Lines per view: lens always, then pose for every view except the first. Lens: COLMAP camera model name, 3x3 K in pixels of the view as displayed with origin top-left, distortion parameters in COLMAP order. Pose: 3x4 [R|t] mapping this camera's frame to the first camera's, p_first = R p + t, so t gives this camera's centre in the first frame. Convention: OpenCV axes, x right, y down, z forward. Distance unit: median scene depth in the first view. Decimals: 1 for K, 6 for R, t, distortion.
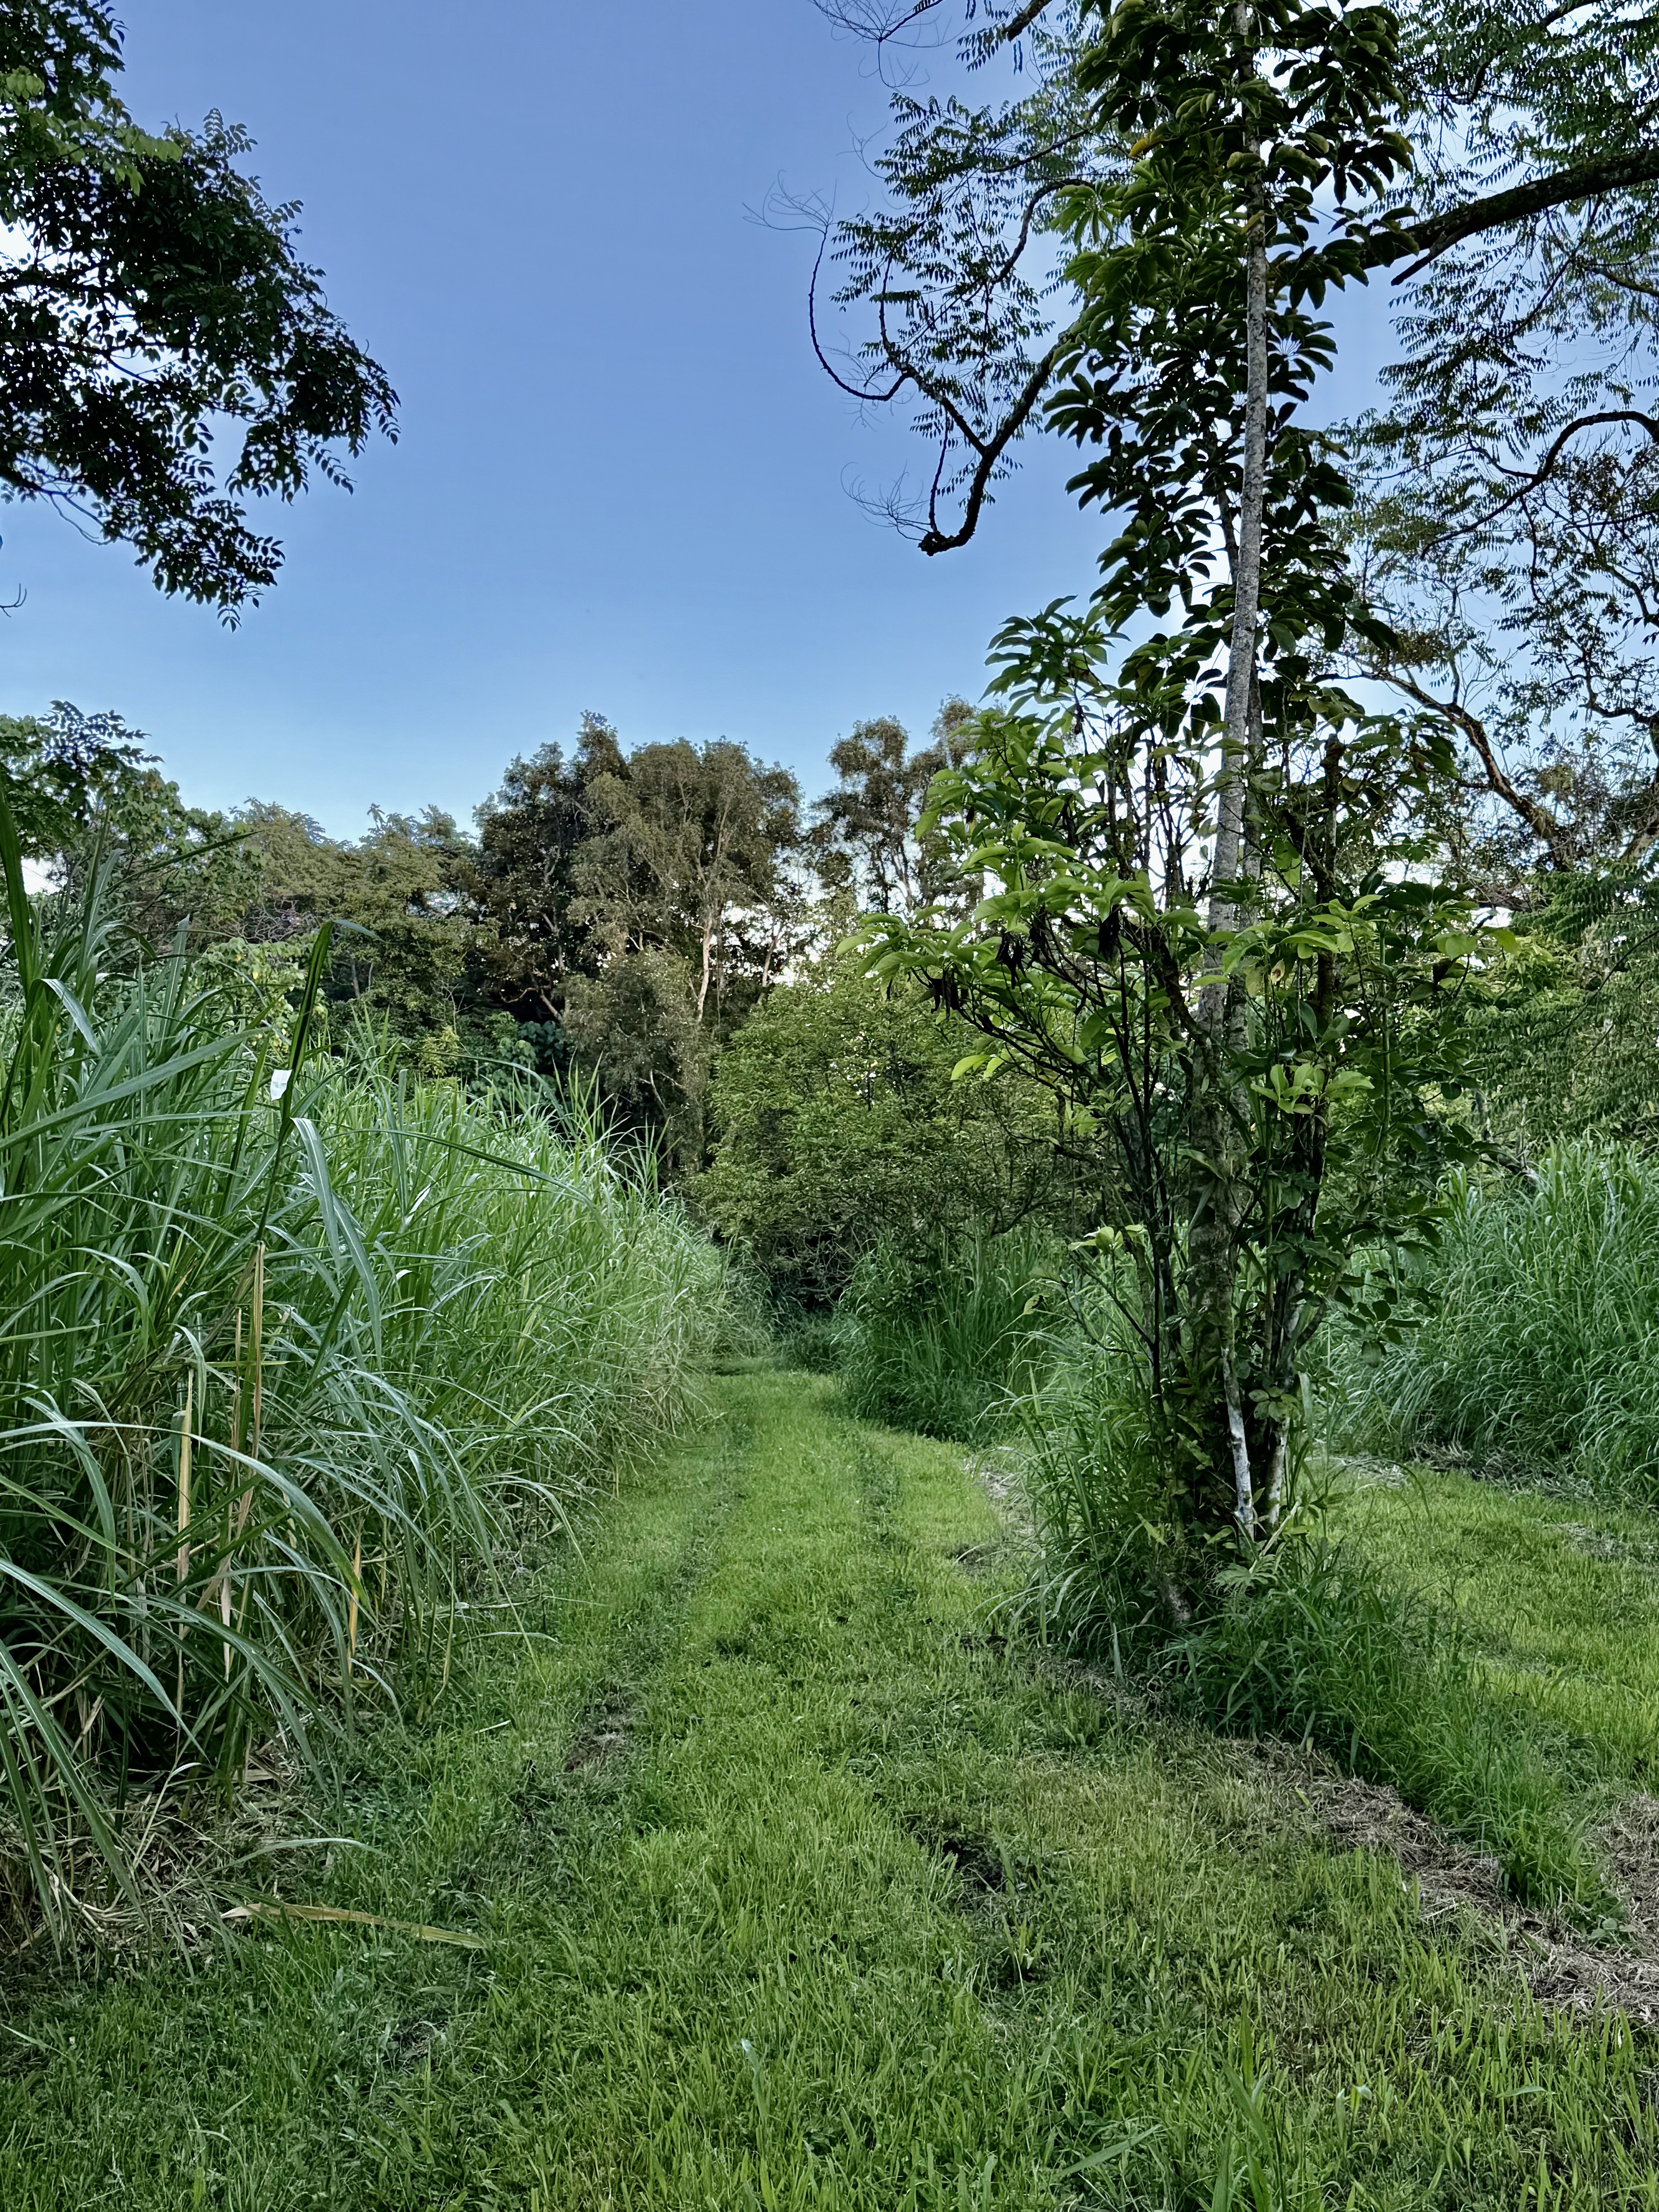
lens RADIAL K [[2385.5, 0, 831.1], [0, 2385.5, 1109.7], [0, 0, 1]] dist [0.002597, 0.000000]
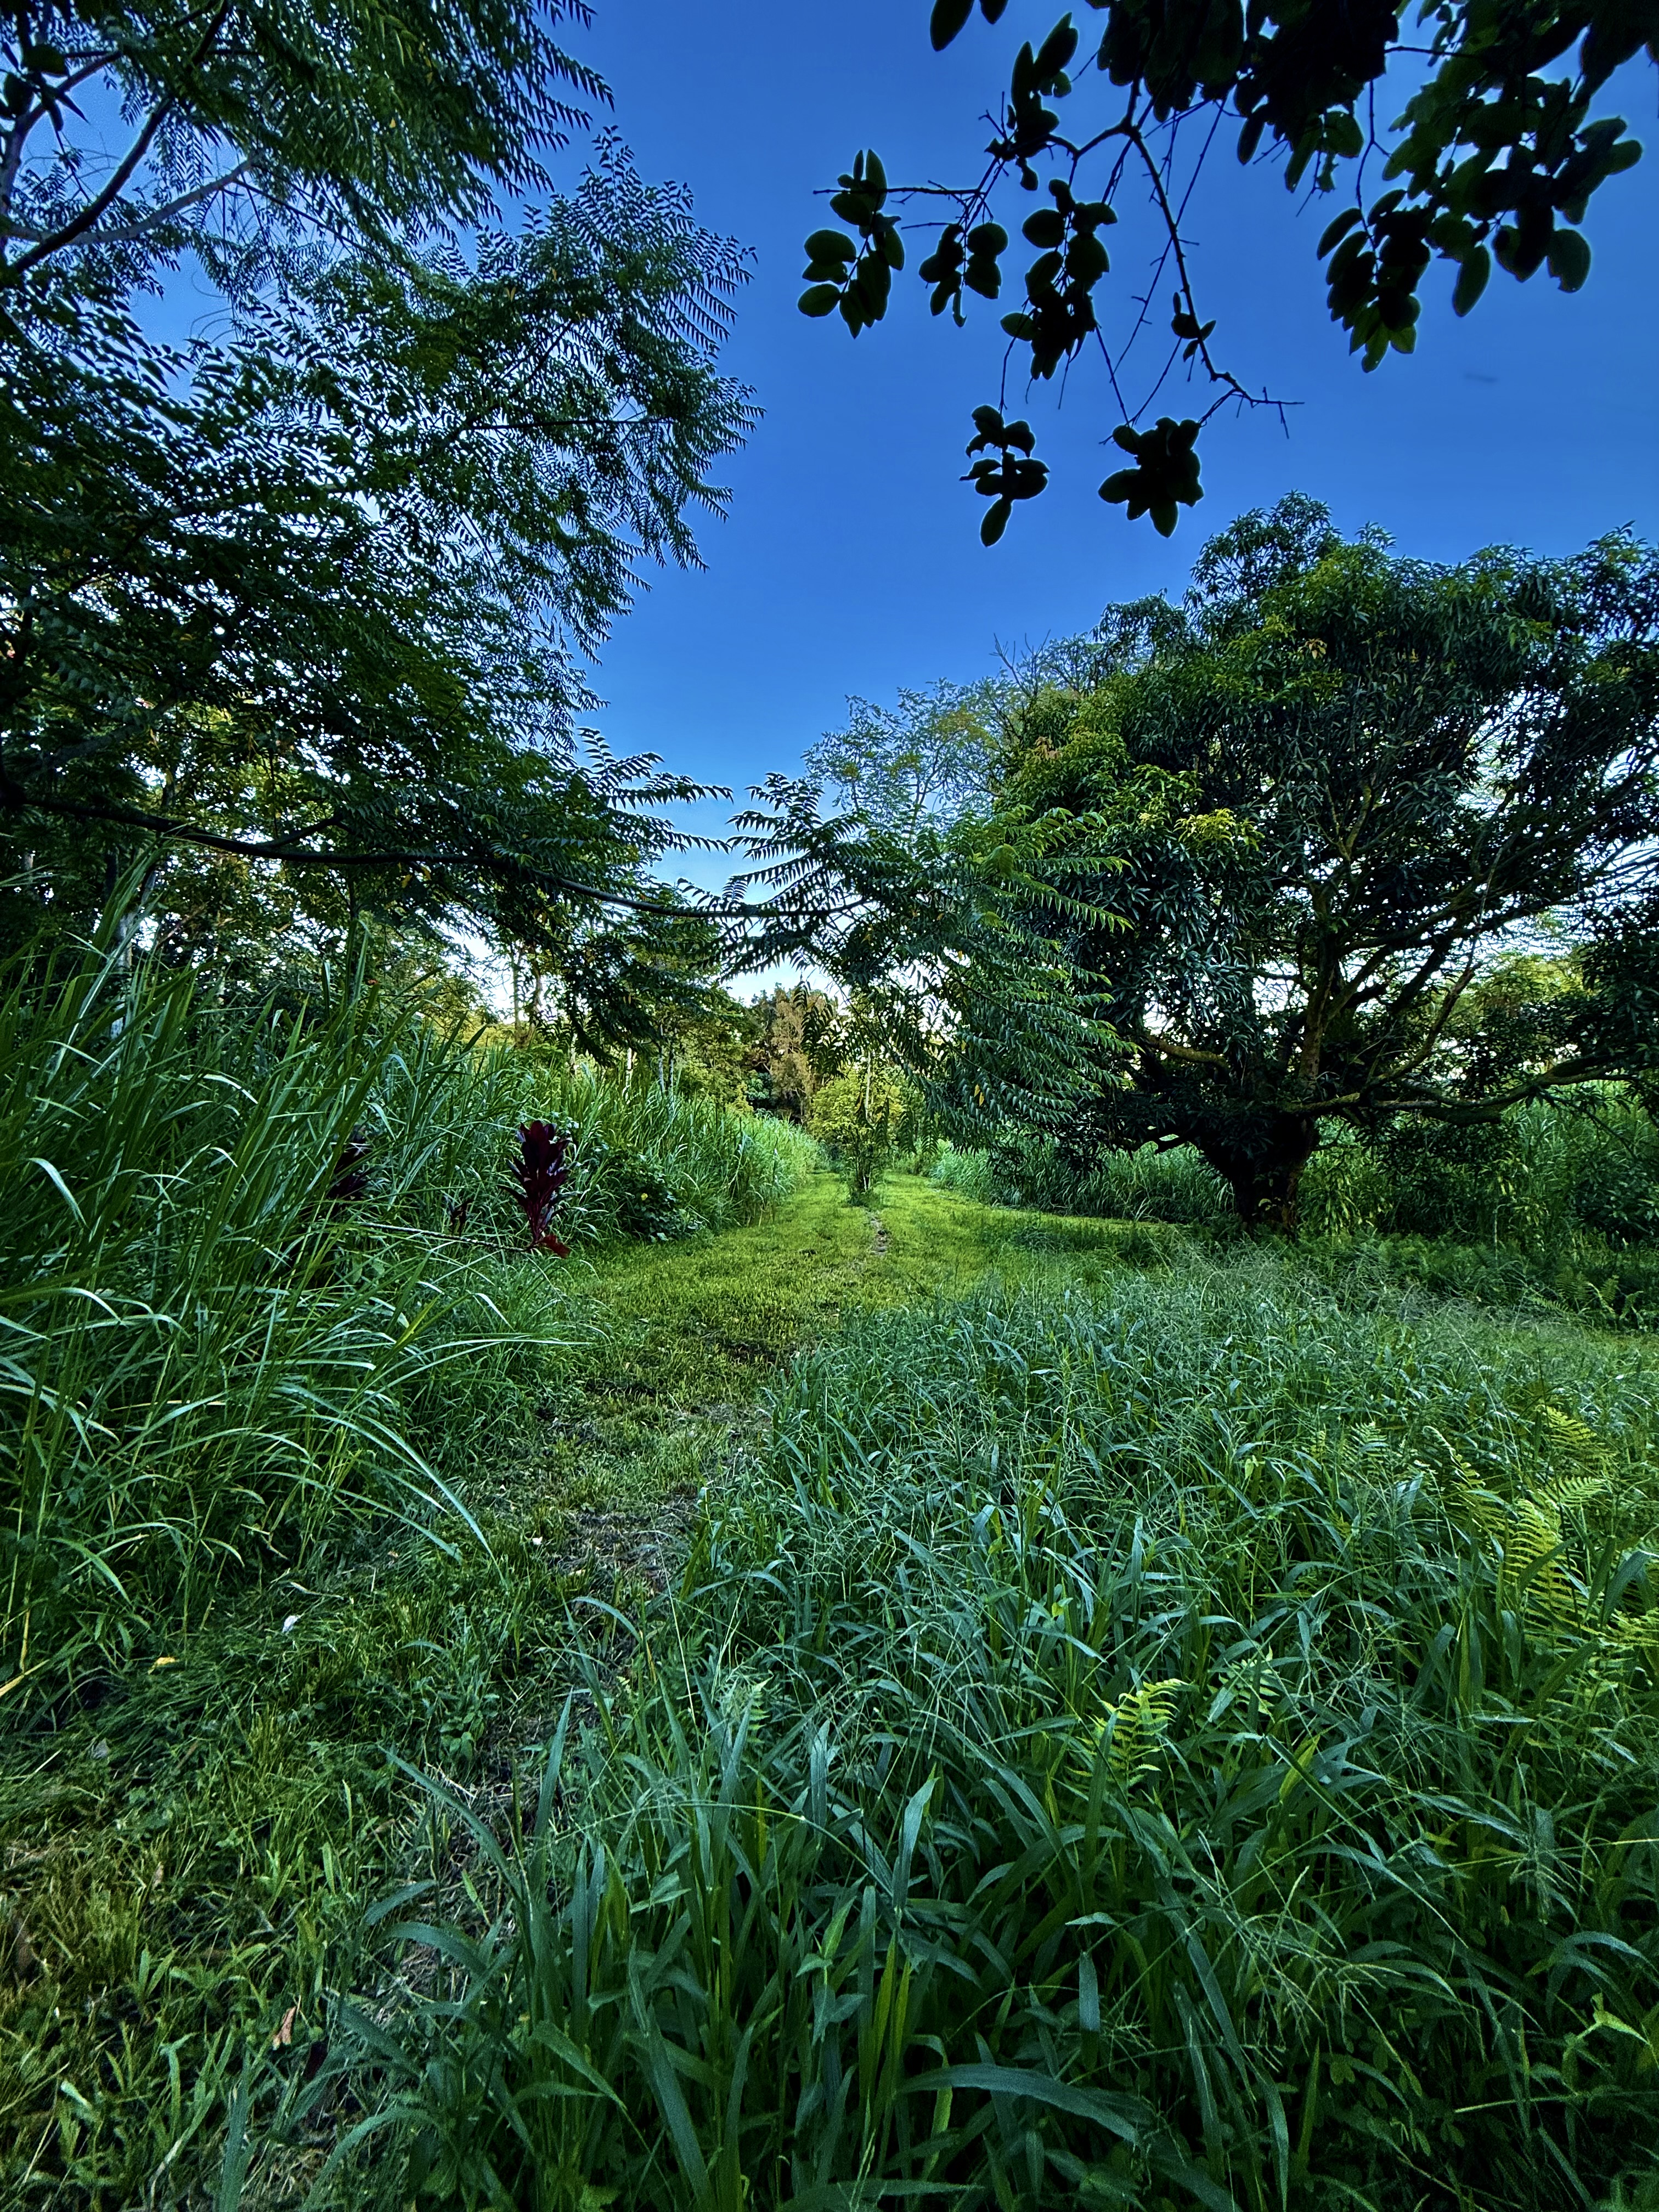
lens RADIAL K [[887.6, 0, 835.1], [0, 887.6, 1094.4], [0, 0, 1]] dist [0.003147, 0.000785]
pose [[0.999633, -0.000791, -0.027088, 0.017837], [0.001359, 0.999779, 0.020975, -0.032906], [0.027066, -0.021004, 0.999413, -0.295161]]
